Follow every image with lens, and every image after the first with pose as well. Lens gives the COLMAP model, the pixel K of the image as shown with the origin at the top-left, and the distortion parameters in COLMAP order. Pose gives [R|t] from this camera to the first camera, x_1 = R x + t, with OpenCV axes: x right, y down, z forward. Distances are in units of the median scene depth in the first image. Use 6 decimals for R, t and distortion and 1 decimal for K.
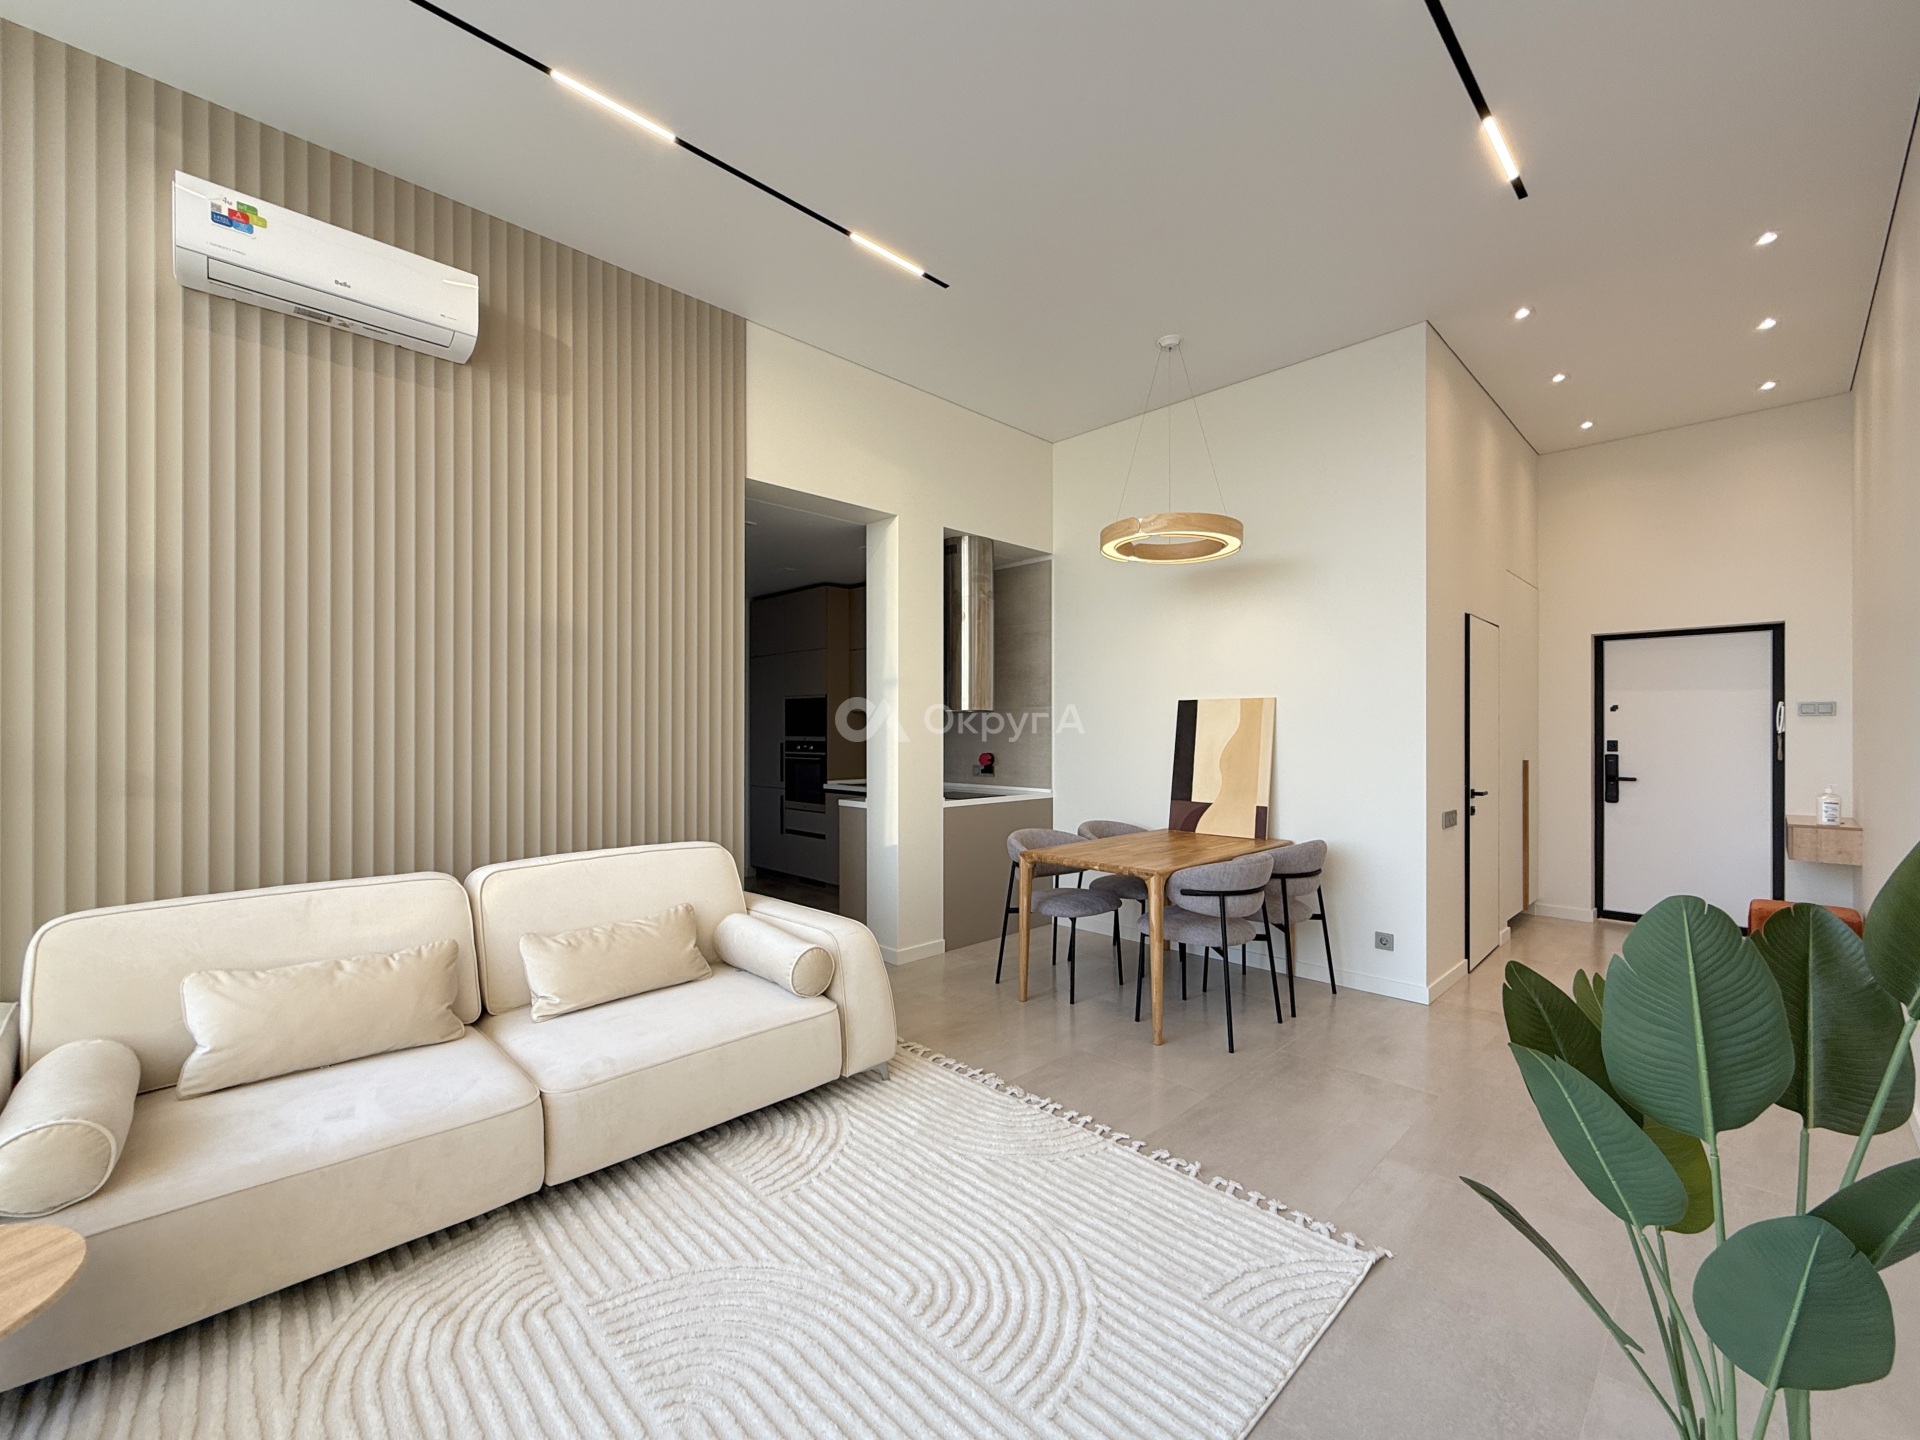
lens RADIAL K [[790.7, 0, 954.7], [0, 790.7, 731.2], [0, 0, 1]] dist [0.000242, 0.000077]
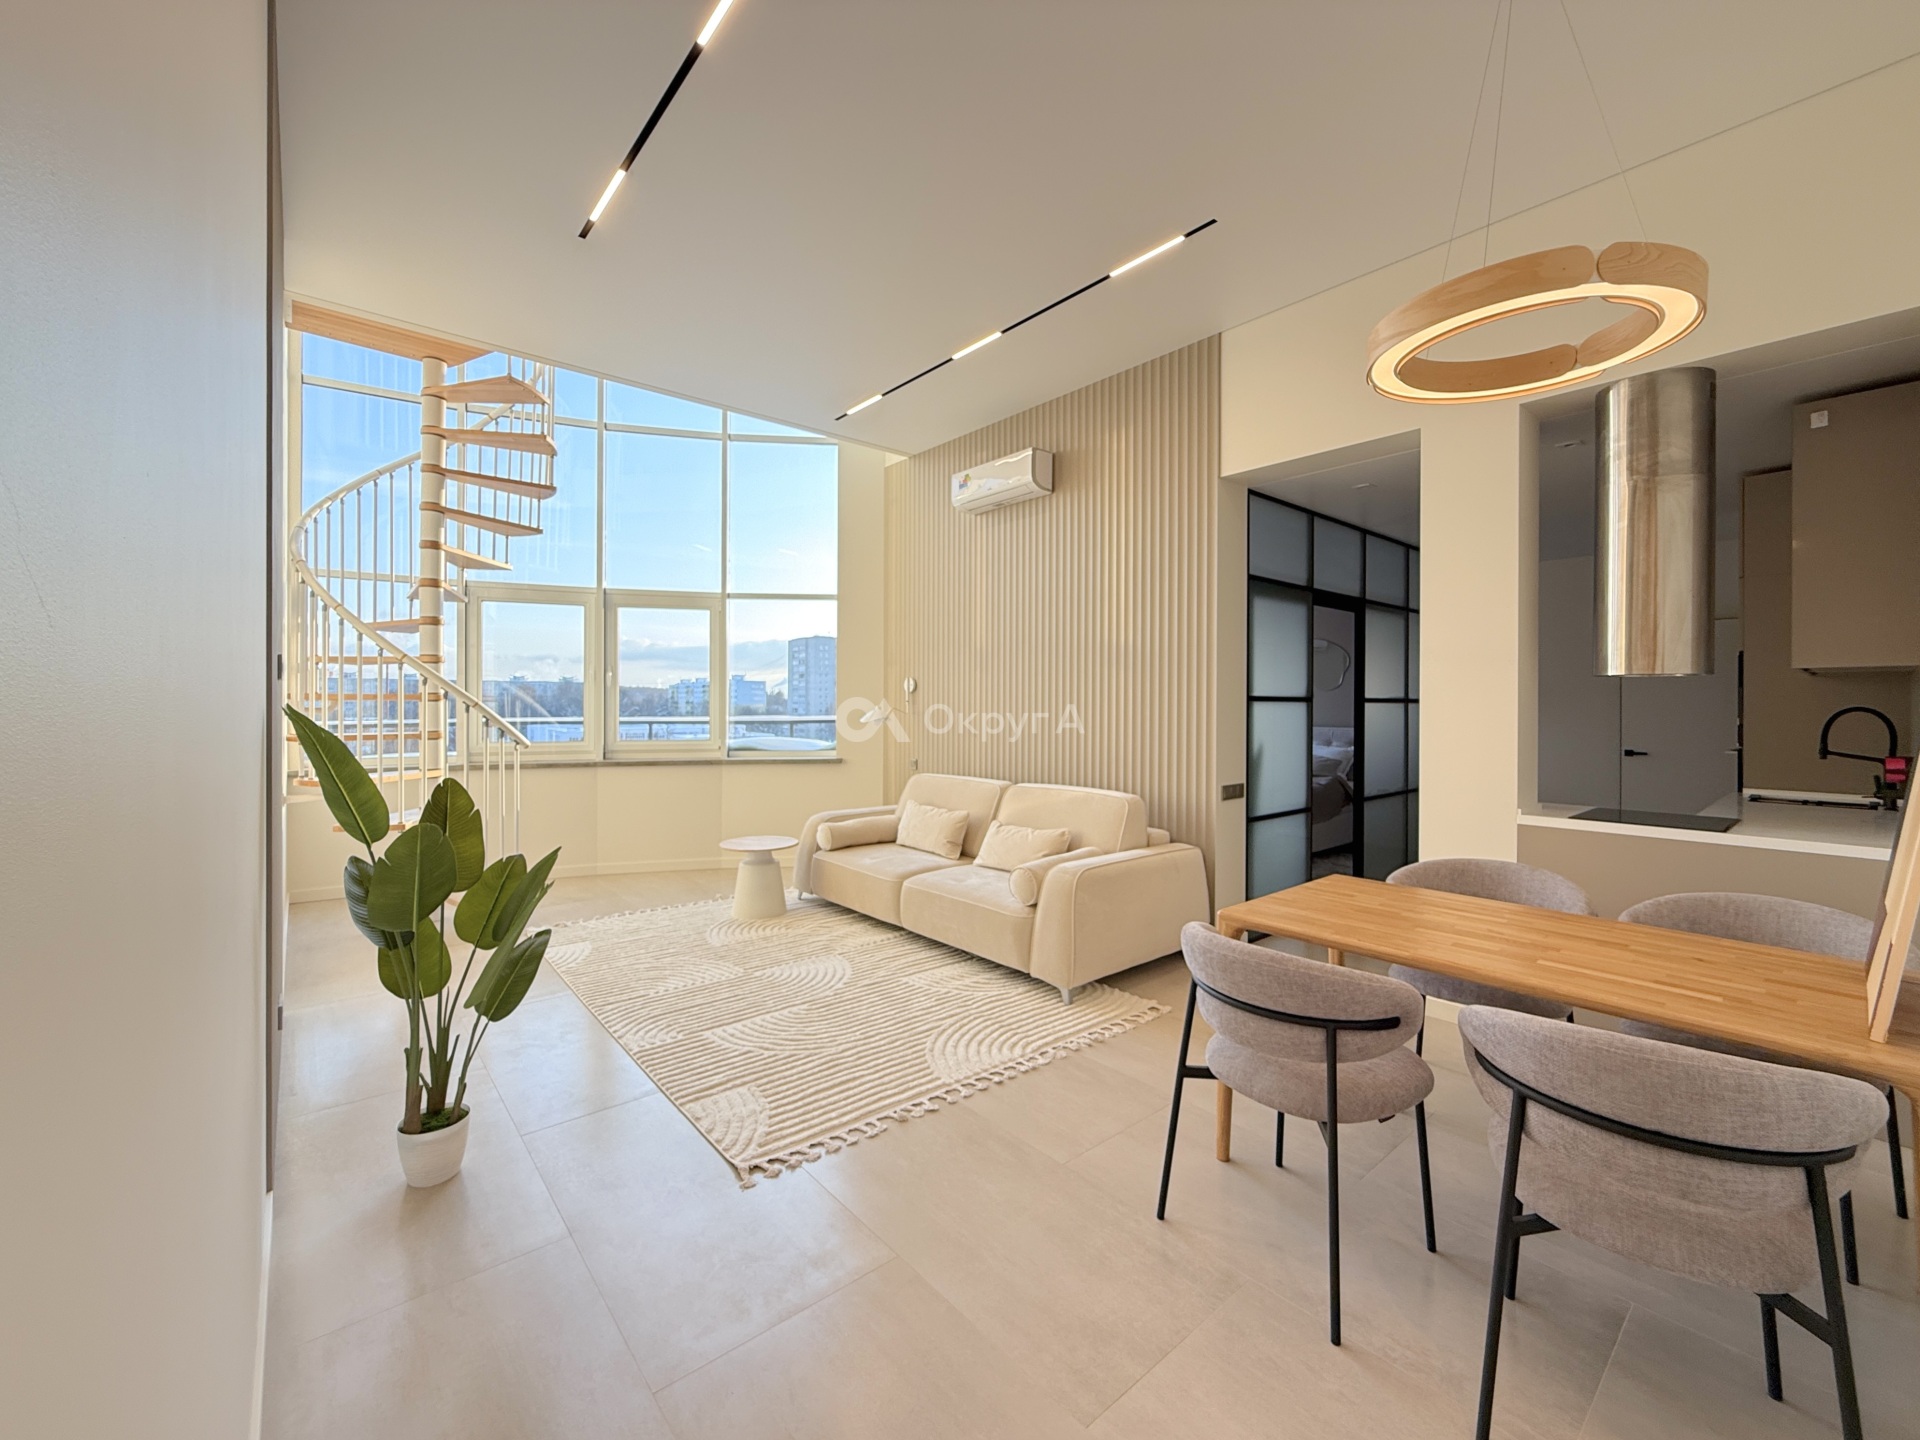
lens RADIAL K [[788.5, 0, 953.9], [0, 788.5, 702.9], [0, 0, 1]] dist [-0.002252, -0.000039]
pose [[-0.074605, -0.010526, -0.997158, 1.193646], [-0.007439, 0.999922, -0.009999, 0.009378], [0.997185, 0.006672, -0.074677, 1.005397]]
